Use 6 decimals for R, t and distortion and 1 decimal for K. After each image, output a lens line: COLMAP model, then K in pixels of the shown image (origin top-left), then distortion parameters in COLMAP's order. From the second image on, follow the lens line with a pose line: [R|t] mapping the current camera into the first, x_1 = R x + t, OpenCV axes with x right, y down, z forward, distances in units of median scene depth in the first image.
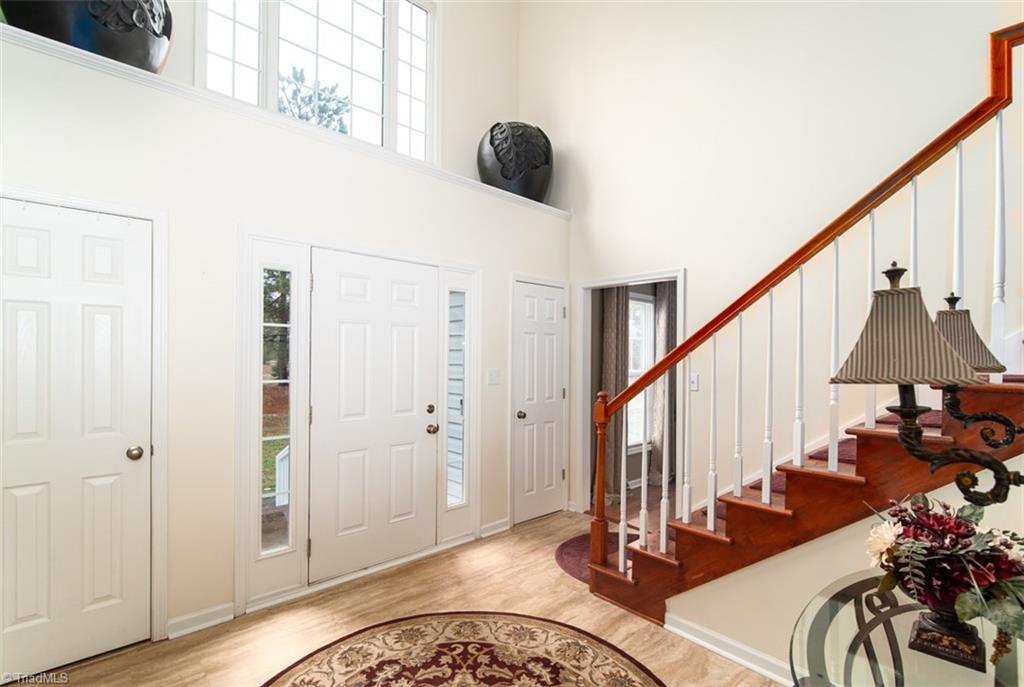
lens RADIAL K [[466.4, 0, 509.2], [0, 466.4, 351.6], [0, 0, 1]] dist [-0.000270, 0.000731]
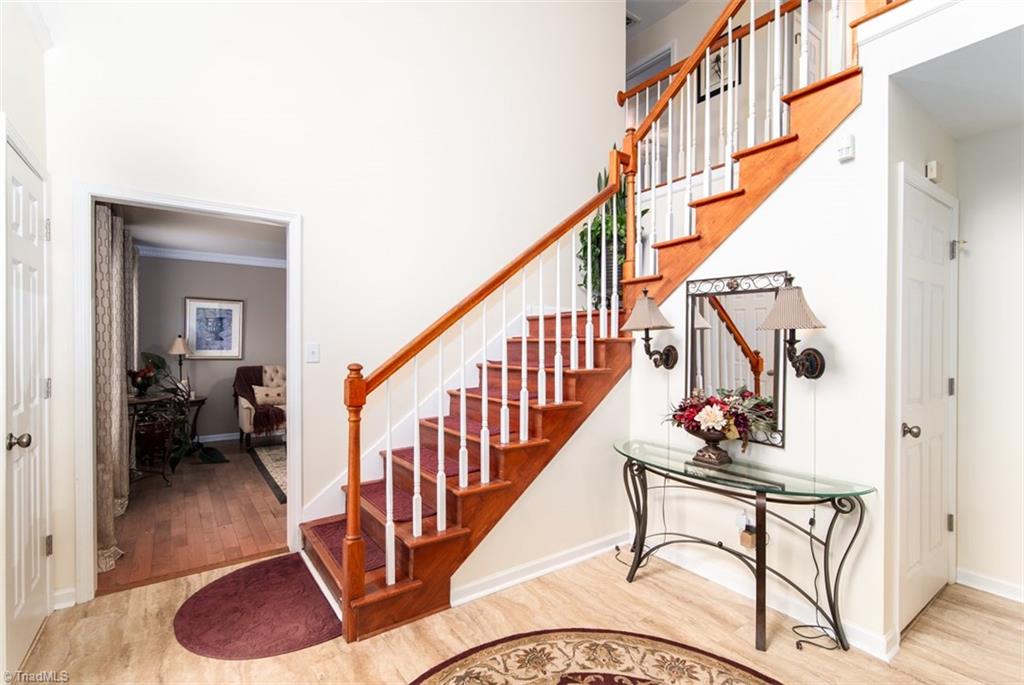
lens RADIAL K [[466.4, 0, 509.0], [0, 466.4, 341.6], [0, 0, 1]] dist [-0.000270, 0.000731]
pose [[0.133302, -0.007386, 0.991048, -0.547045], [-0.013821, 0.999861, 0.009310, 0.044209], [-0.990979, -0.014939, 0.133181, 0.725607]]
